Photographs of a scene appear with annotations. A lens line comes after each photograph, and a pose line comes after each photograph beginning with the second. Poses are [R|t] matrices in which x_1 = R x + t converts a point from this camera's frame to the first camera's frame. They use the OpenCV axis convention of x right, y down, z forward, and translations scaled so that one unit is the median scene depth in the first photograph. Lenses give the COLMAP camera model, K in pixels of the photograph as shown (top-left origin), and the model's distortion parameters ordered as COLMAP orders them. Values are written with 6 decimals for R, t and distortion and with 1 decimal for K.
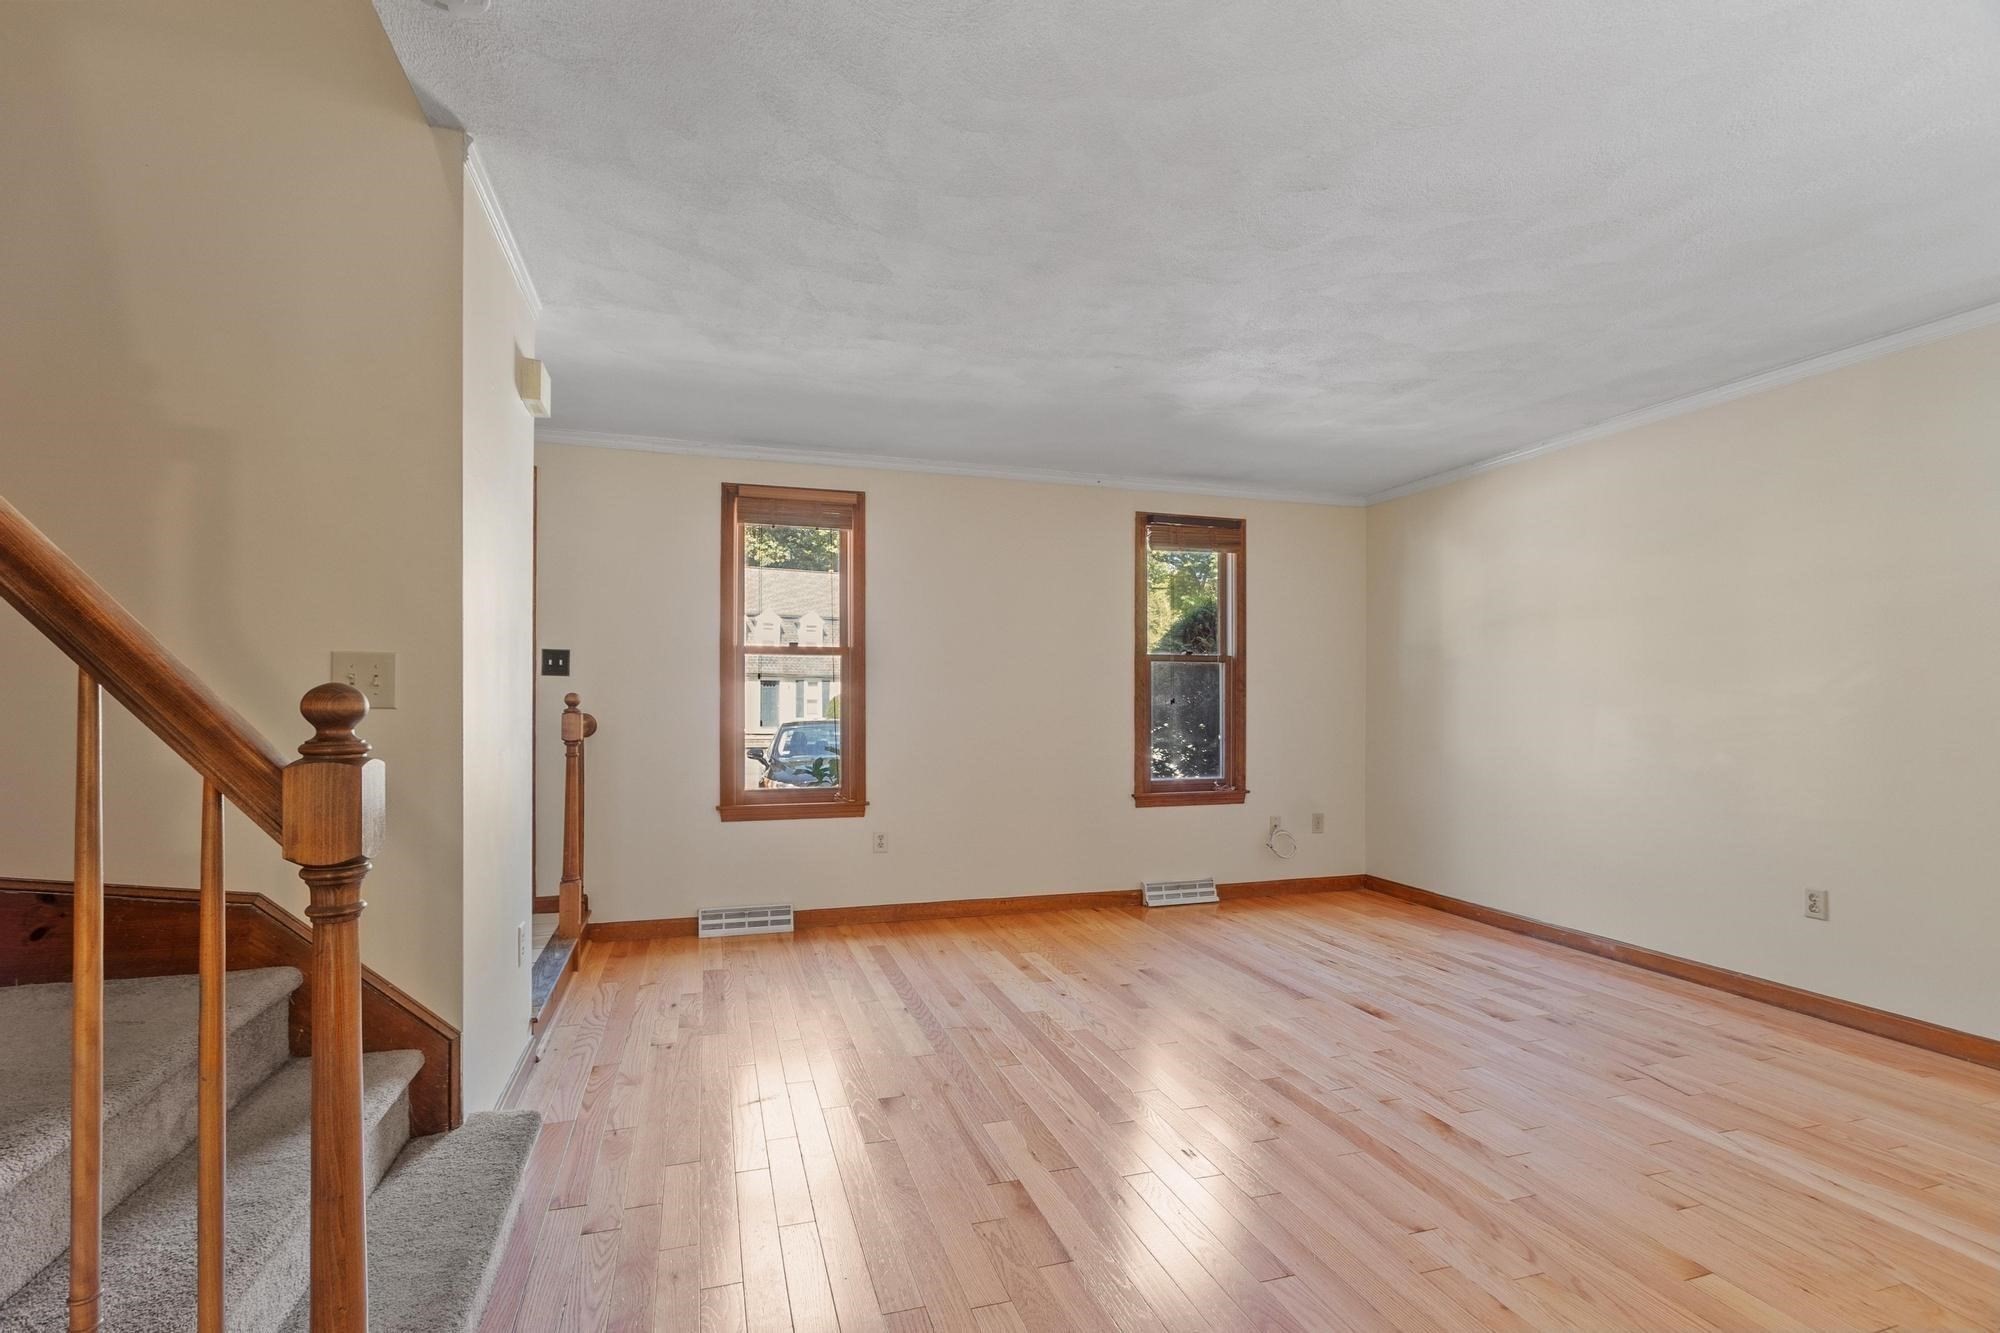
lens RADIAL K [[868.3, 0, 959.9], [0, 868.3, 708.9], [0, 0, 1]] dist [-0.001070, 0.000181]
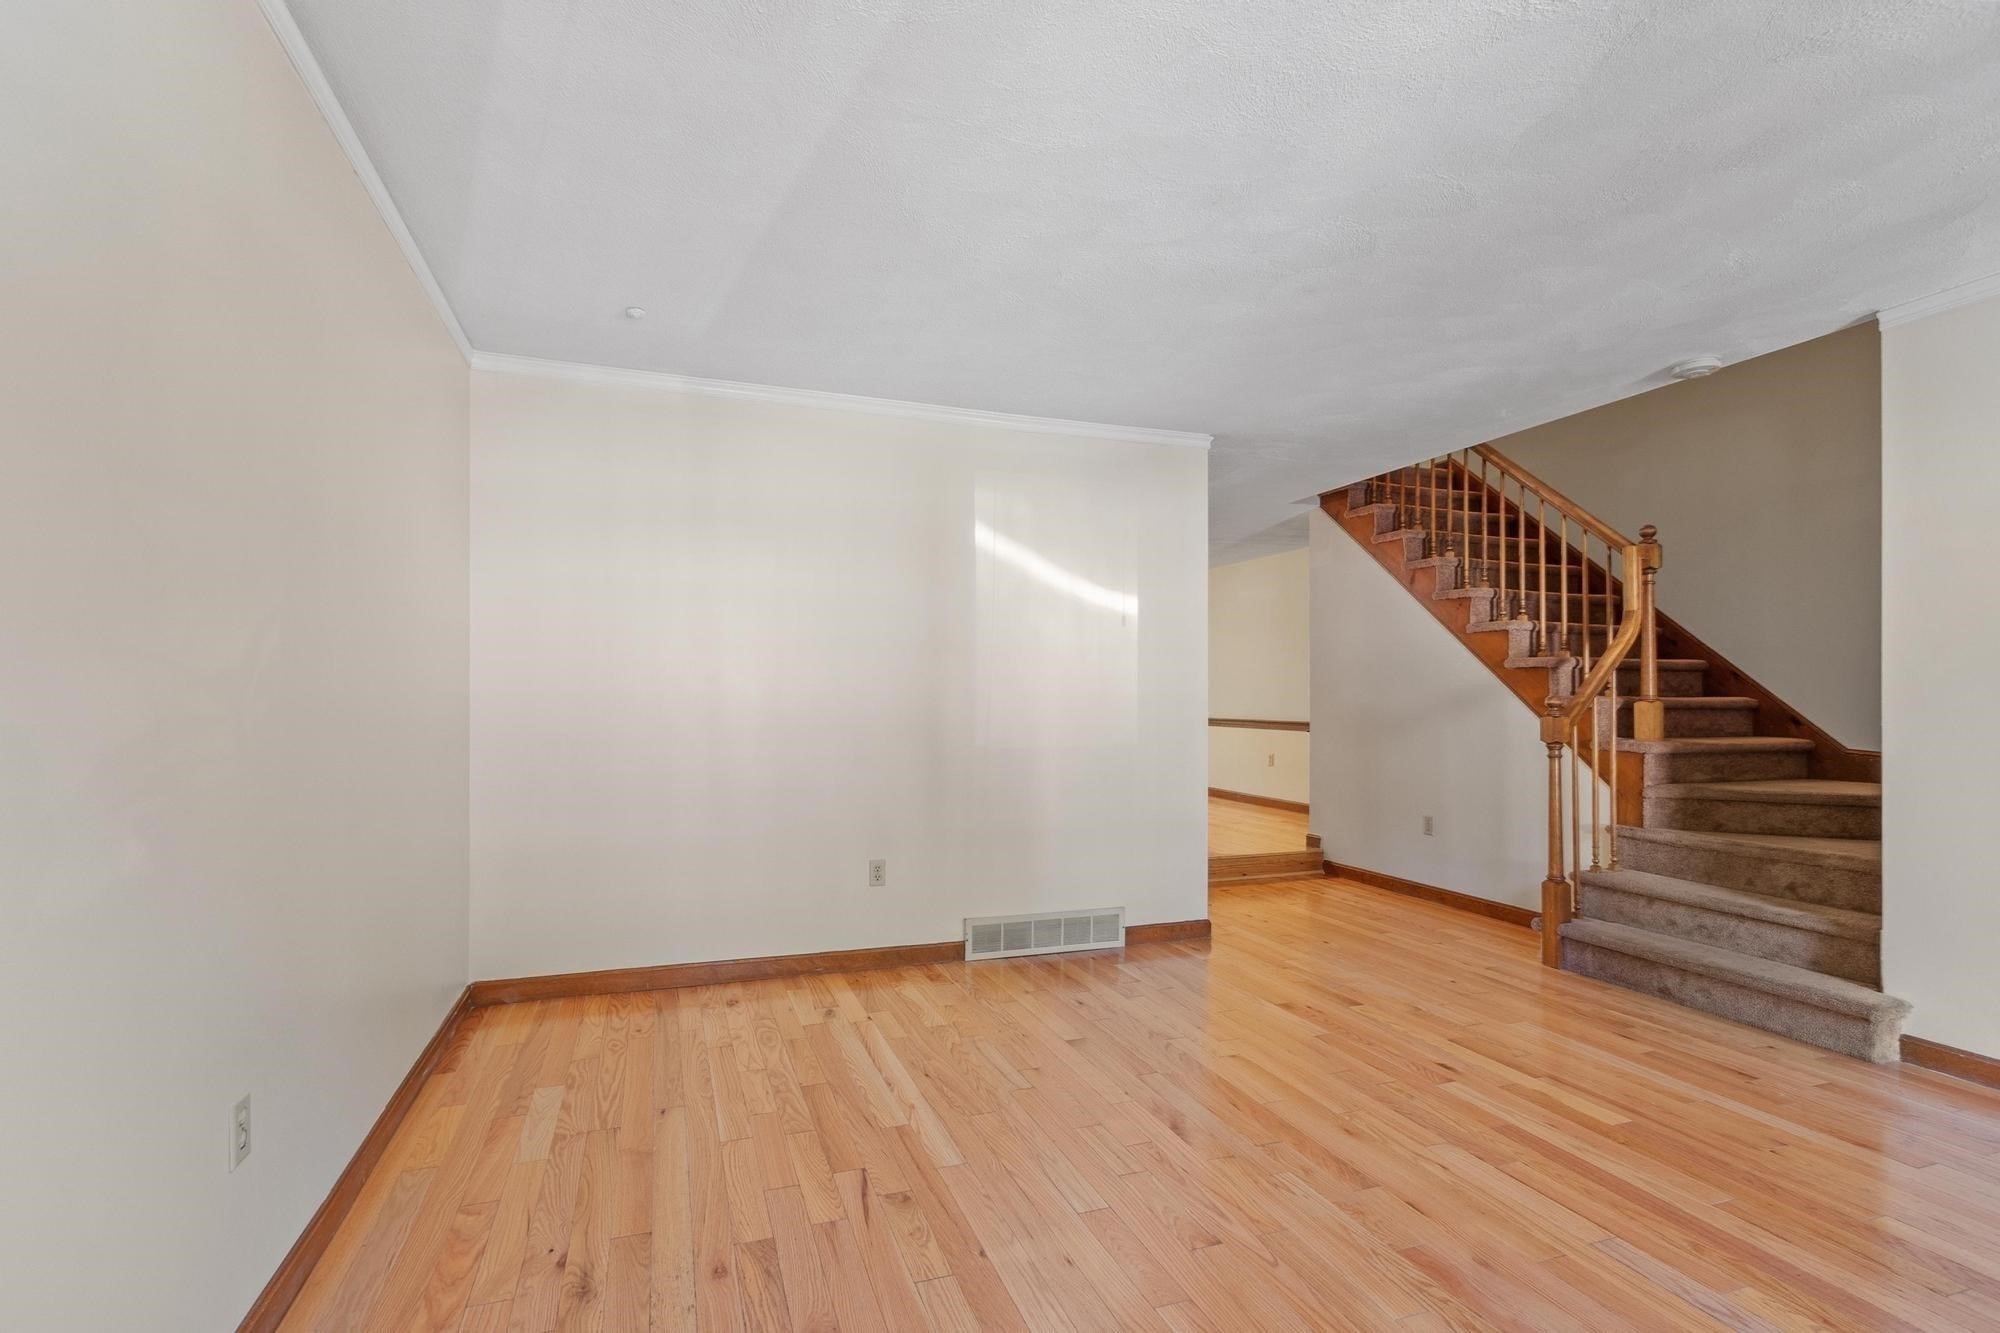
lens RADIAL K [[878.3, 0, 963.9], [0, 878.3, 695.1], [0, 0, 1]] dist [-0.002299, 0.000347]
pose [[-0.998925, -0.005645, -0.046006, 0.484874], [-0.005736, 0.999982, 0.001852, -0.006238], [0.045995, 0.002114, -0.998939, 1.134938]]
